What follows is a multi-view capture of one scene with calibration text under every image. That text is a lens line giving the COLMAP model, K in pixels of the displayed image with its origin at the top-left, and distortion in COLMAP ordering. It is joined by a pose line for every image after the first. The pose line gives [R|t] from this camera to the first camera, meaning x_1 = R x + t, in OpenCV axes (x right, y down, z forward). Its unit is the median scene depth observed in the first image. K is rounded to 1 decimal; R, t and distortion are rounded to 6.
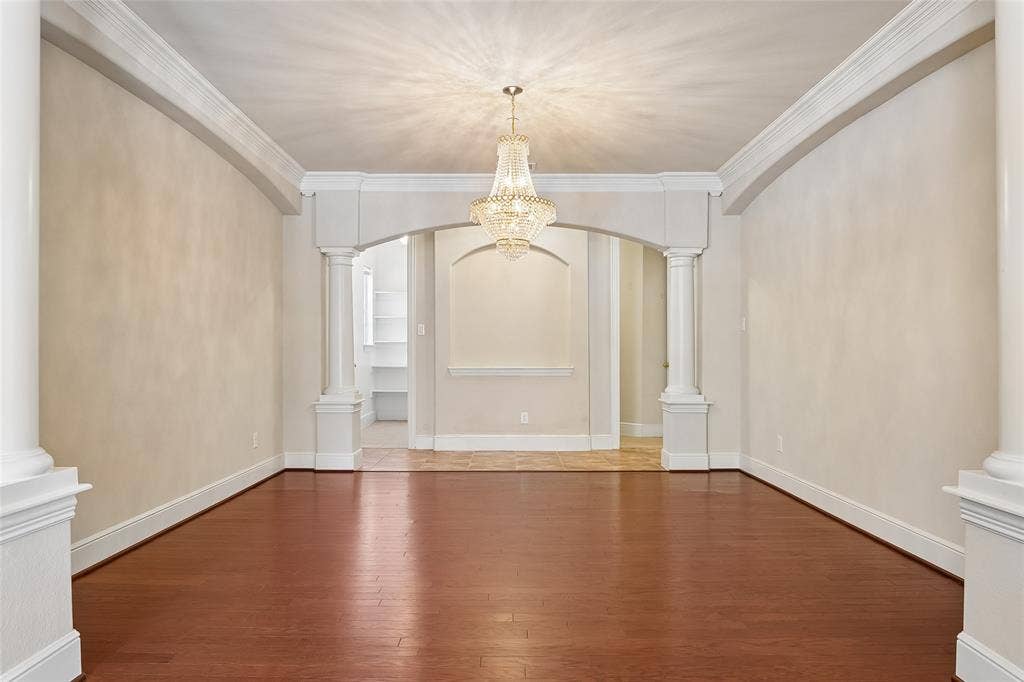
lens RADIAL K [[630.6, 0, 503.0], [0, 630.6, 348.5], [0, 0, 1]] dist [-0.005738, -0.002592]
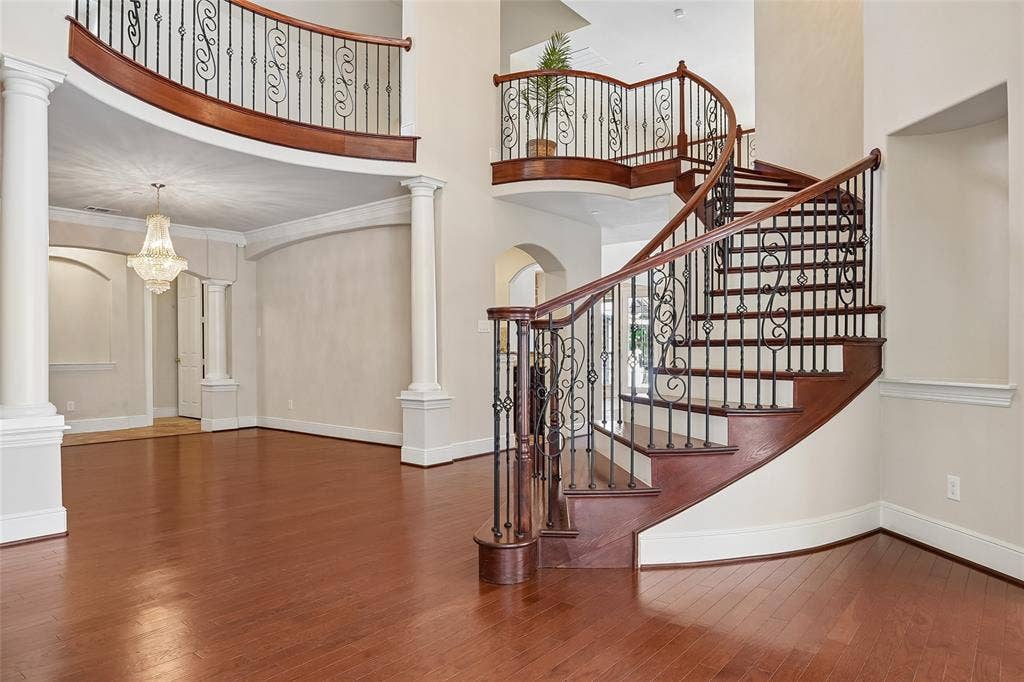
lens RADIAL K [[630.6, 0, 509.2], [0, 630.6, 342.1], [0, 0, 1]] dist [-0.005738, -0.002592]
pose [[0.612235, -0.003092, 0.790669, -0.468811], [0.001800, 0.999995, 0.002517, -0.016697], [-0.790673, -0.000117, 0.612238, -0.439446]]
